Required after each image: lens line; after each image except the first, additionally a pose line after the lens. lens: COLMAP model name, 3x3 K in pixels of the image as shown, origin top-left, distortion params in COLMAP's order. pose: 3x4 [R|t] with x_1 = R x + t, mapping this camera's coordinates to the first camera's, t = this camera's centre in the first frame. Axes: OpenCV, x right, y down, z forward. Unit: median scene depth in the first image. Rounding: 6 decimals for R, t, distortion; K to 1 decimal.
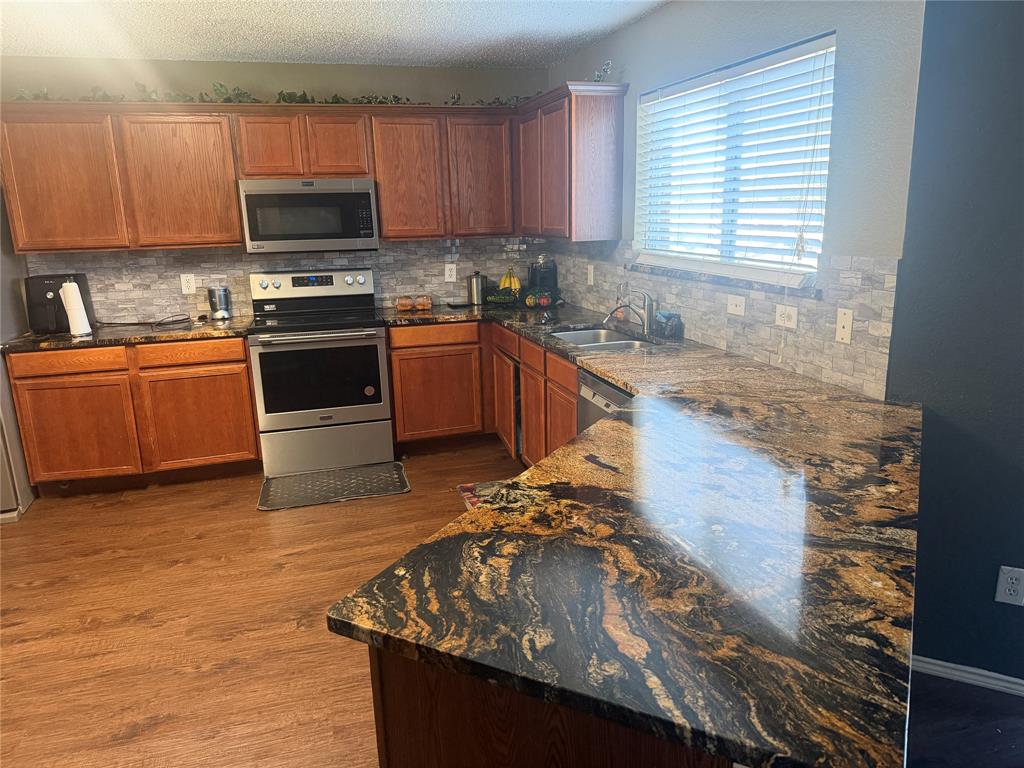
lens RADIAL K [[725.6, 0, 527.9], [0, 725.6, 390.8], [0, 0, 1]] dist [0.070201, -0.090566]
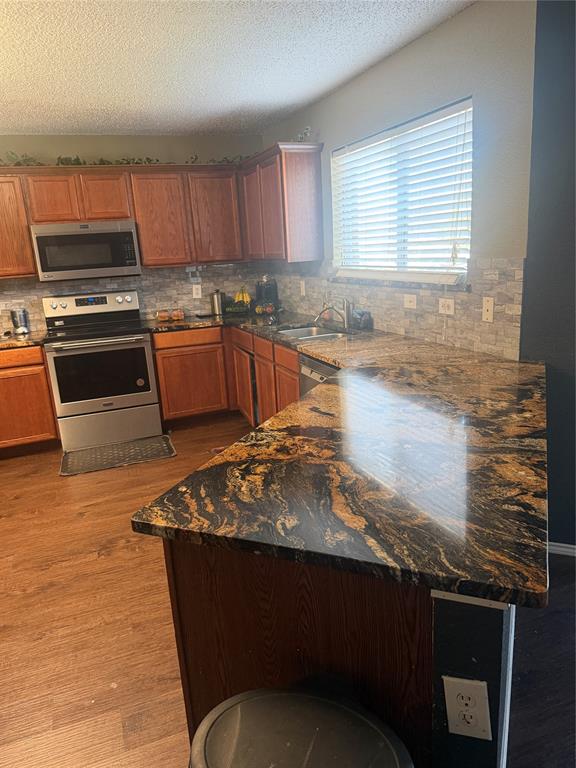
lens RADIAL K [[544.2, 0, 291.8], [0, 544.2, 391.8], [0, 0, 1]] dist [0.070201, -0.090566]
pose [[0.996566, -0.053708, 0.063026, -0.008484], [0.052978, 0.998508, 0.013197, 0.021329], [-0.063641, -0.009813, 0.997925, -0.010773]]
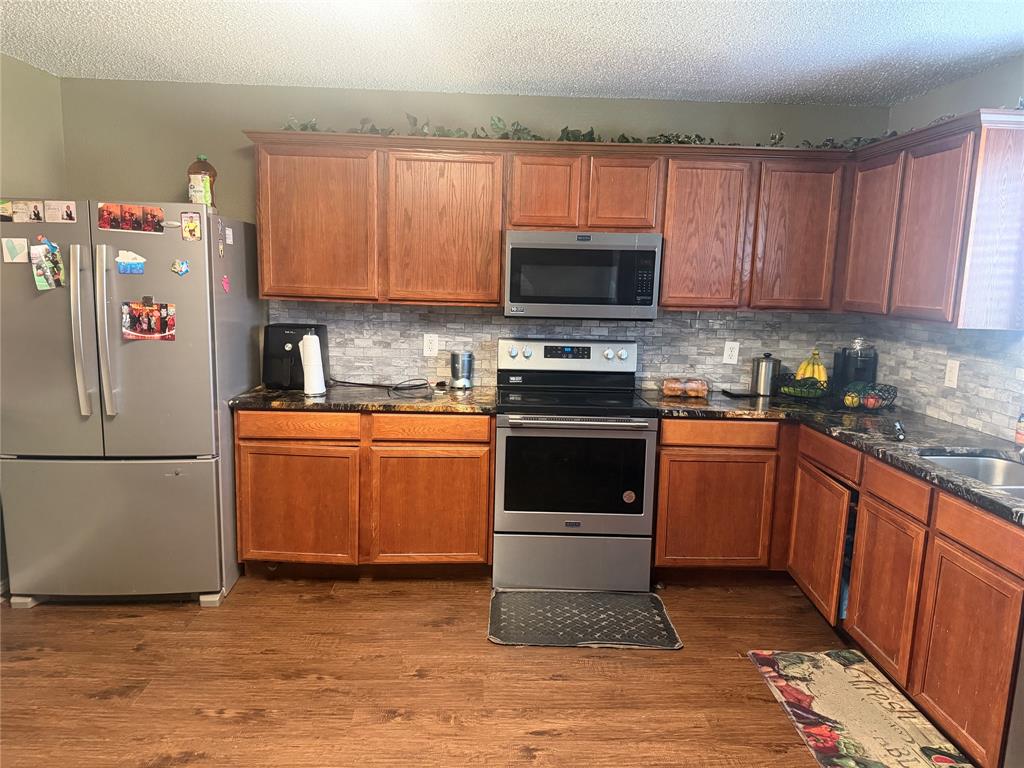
lens RADIAL K [[725.6, 0, 521.2], [0, 725.6, 389.5], [0, 0, 1]] dist [0.070201, -0.090566]
pose [[0.967326, 0.091884, -0.236302, -0.174640], [-0.112254, 0.990904, -0.074219, -0.047997], [0.227333, 0.098320, 0.968841, 0.227292]]
